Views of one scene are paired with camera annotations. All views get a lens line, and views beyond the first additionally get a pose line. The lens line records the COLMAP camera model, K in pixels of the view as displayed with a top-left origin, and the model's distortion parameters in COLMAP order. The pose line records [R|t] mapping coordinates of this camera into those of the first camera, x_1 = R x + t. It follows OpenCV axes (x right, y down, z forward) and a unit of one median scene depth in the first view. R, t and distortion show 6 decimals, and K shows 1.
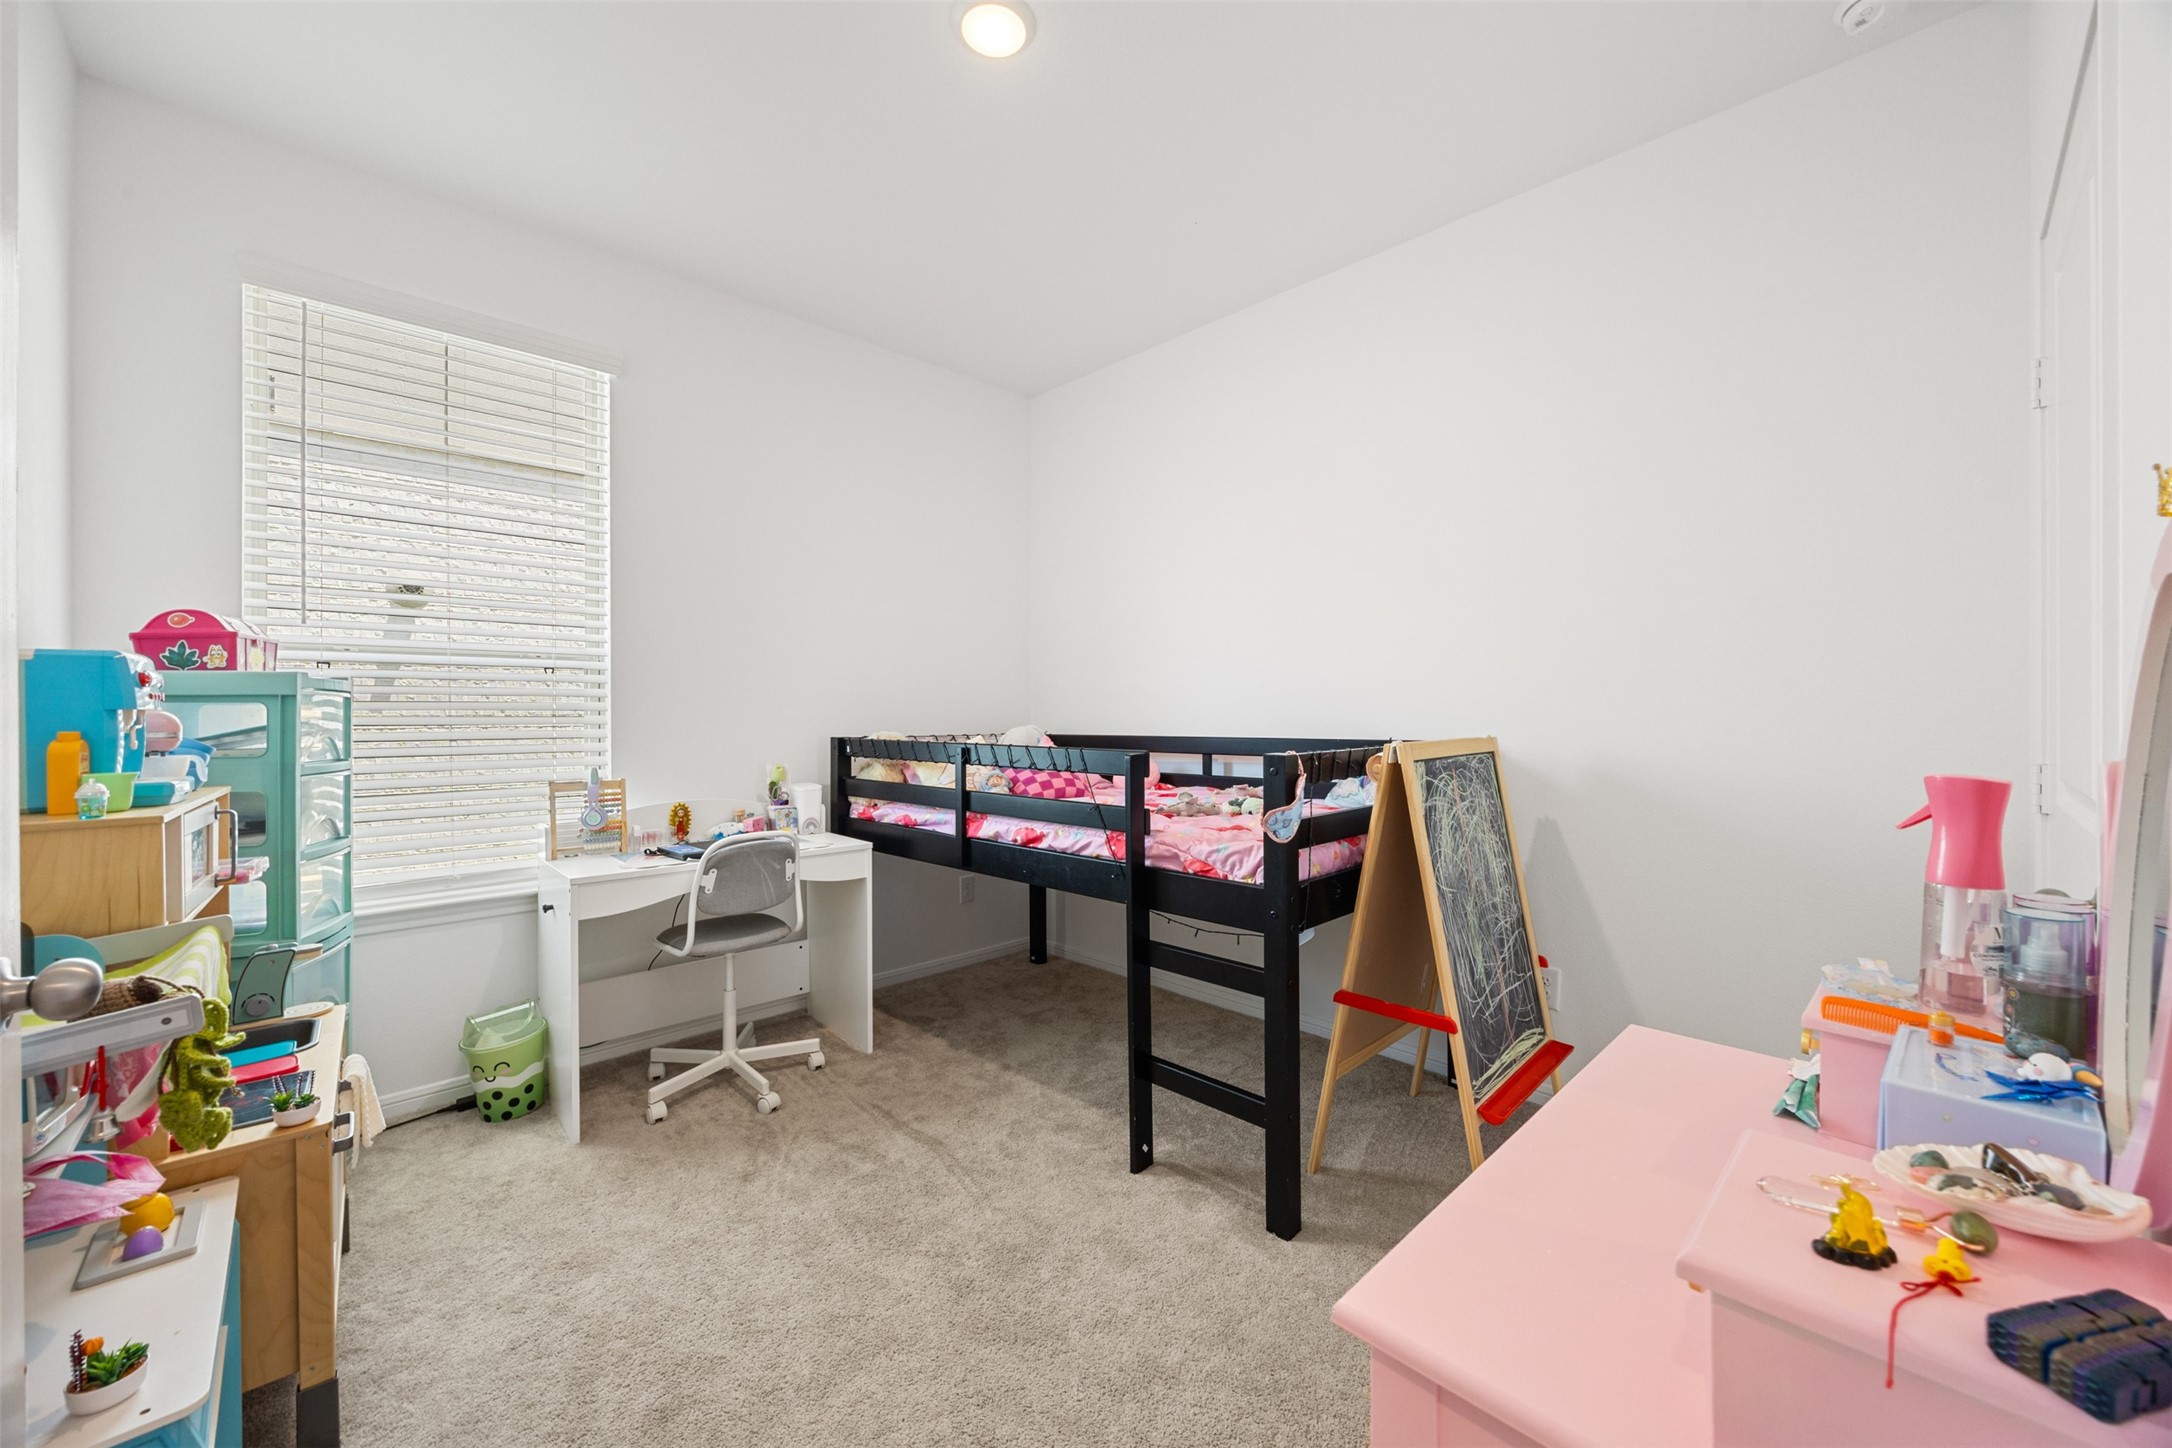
lens RADIAL K [[823.8, 0, 1090.3], [0, 823.8, 719.7], [0, 0, 1]] dist [-0.004121, -0.000368]
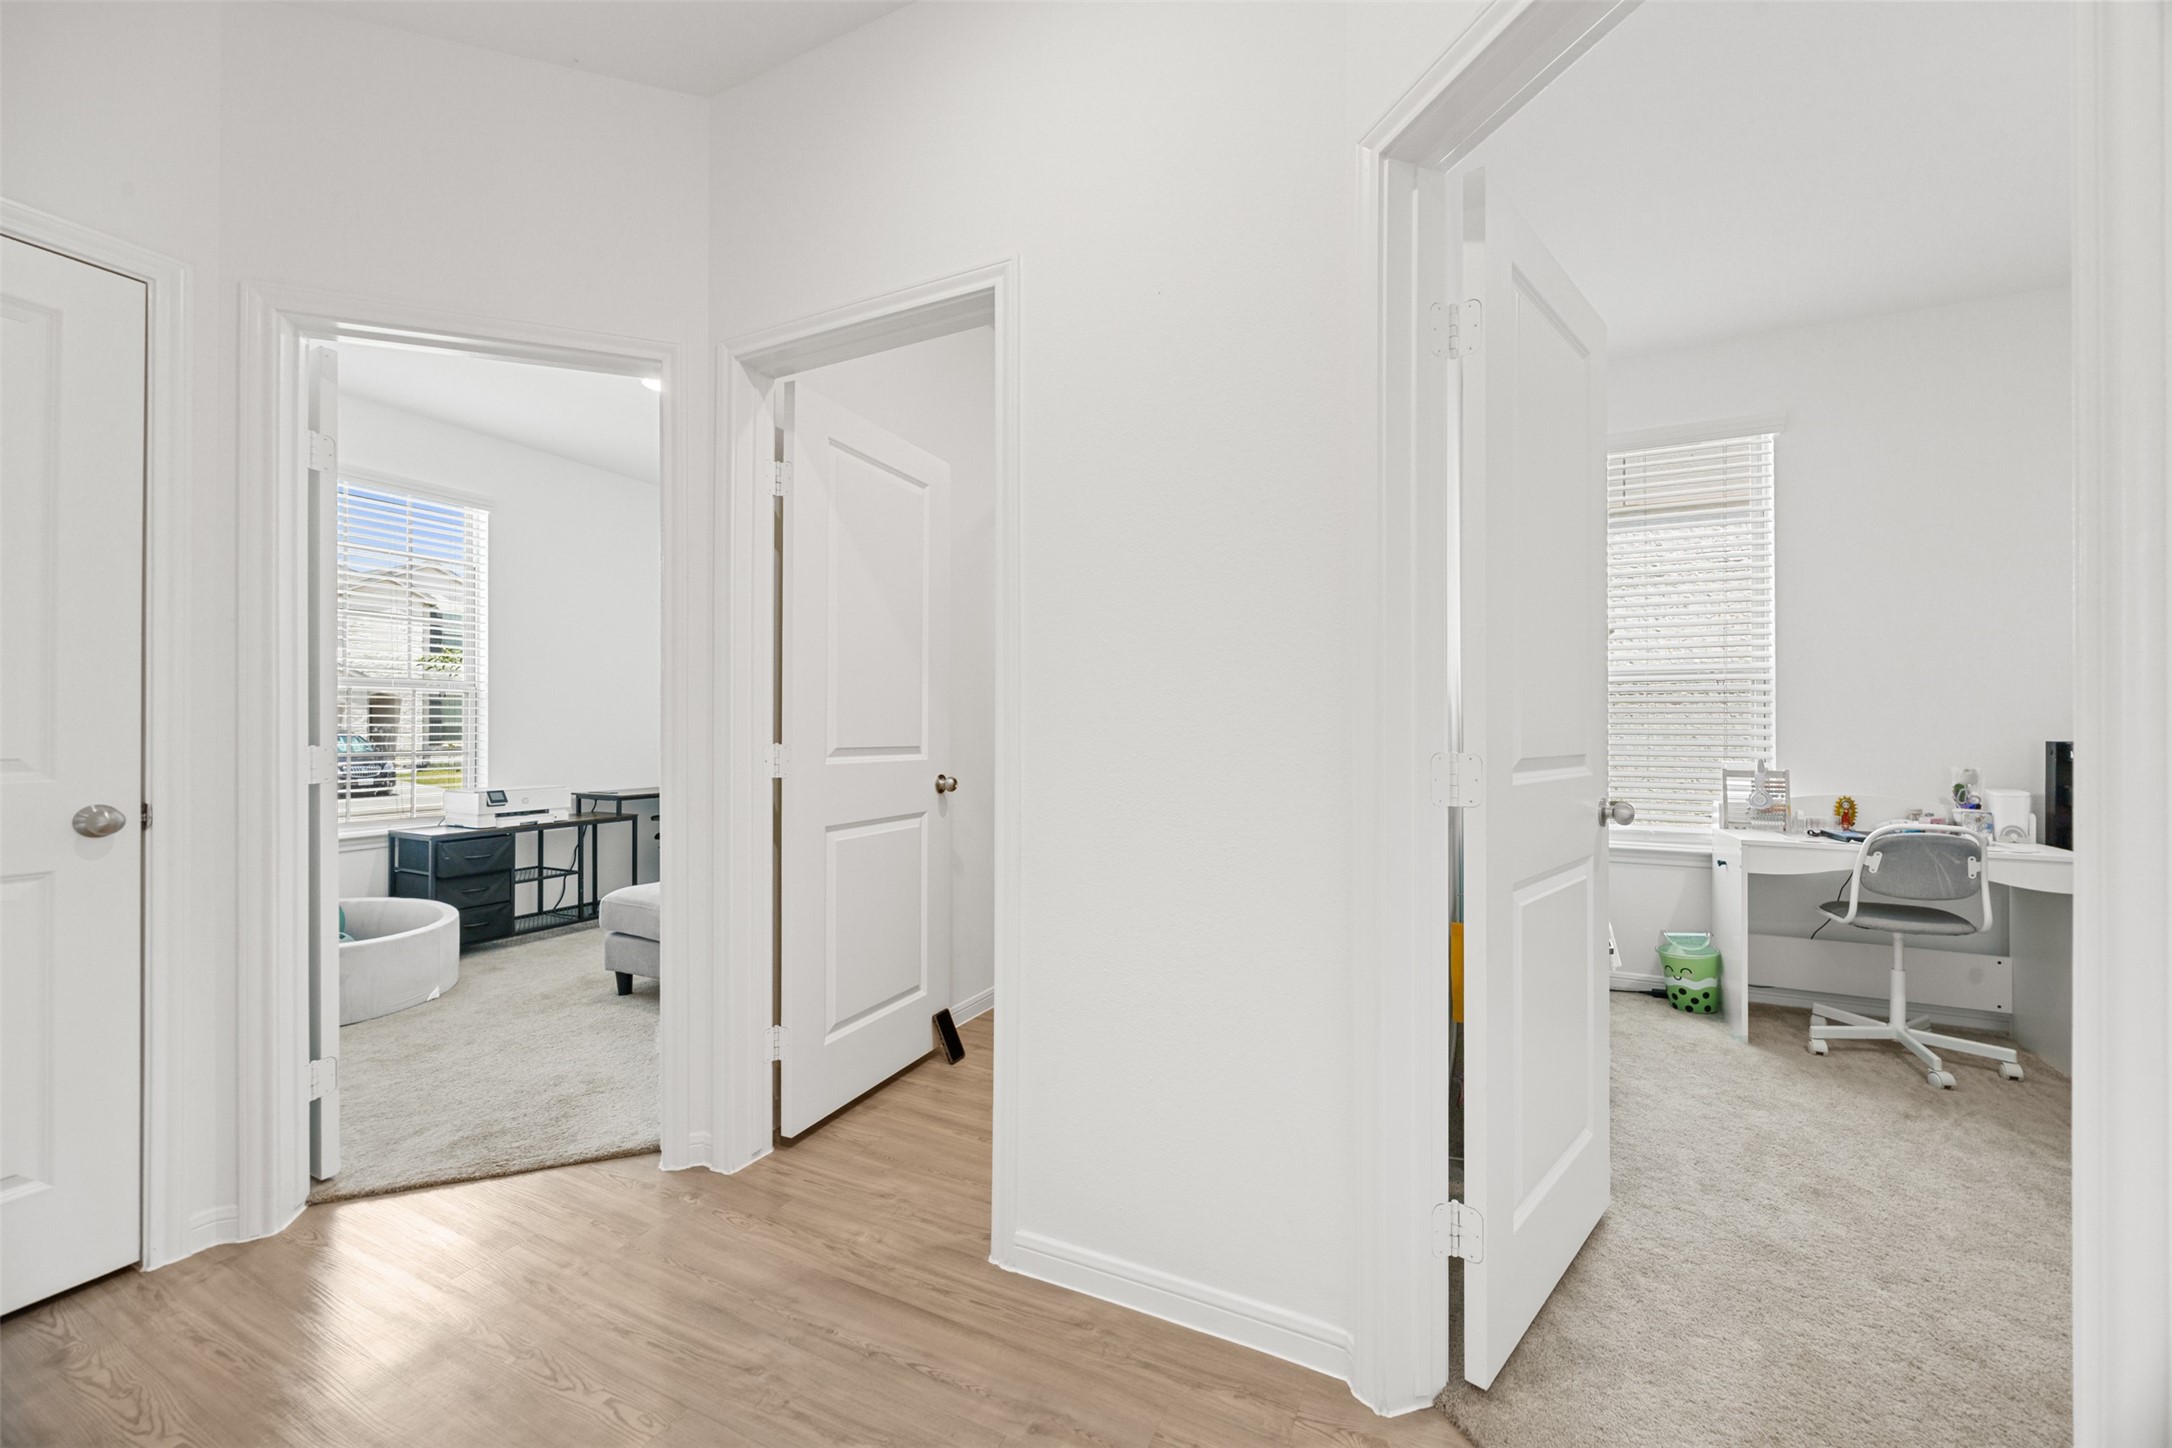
lens RADIAL K [[823.8, 0, 1090.3], [0, 823.8, 719.7], [0, 0, 1]] dist [-0.004121, -0.000368]
pose [[0.344051, -0.005883, -0.938933, 0.219418], [-0.010636, 0.999892, -0.010162, 0.023171], [0.938891, 0.013483, 0.343951, -0.388515]]
